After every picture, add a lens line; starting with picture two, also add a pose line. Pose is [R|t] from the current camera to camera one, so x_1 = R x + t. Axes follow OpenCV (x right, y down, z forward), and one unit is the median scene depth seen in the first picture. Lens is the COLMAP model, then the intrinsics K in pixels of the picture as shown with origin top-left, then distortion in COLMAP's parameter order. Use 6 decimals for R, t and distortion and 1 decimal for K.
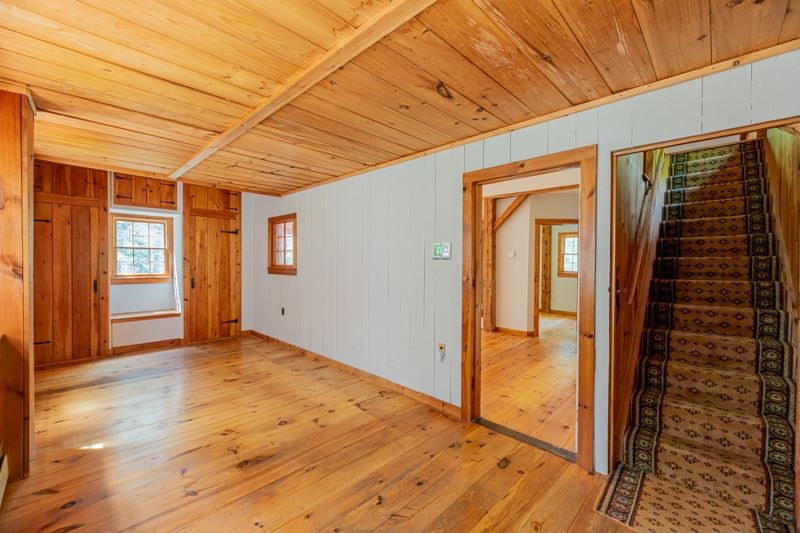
lens RADIAL K [[322.0, 0, 400.0], [0, 322.0, 266.5], [0, 0, 1]] dist [0.001002, -0.000158]
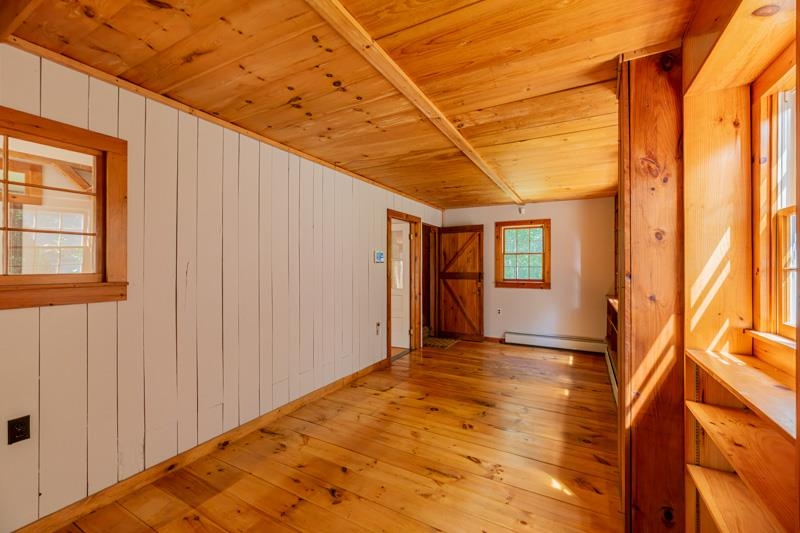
lens RADIAL K [[335.9, 0, 400.0], [0, 335.9, 266.5], [0, 0, 1]] dist [0.000114, -0.000037]
pose [[-0.259577, -0.010715, 0.965663, -1.278307], [0.010164, 0.999853, 0.013827, -0.024719], [-0.965669, 0.013404, -0.259429, 1.239405]]
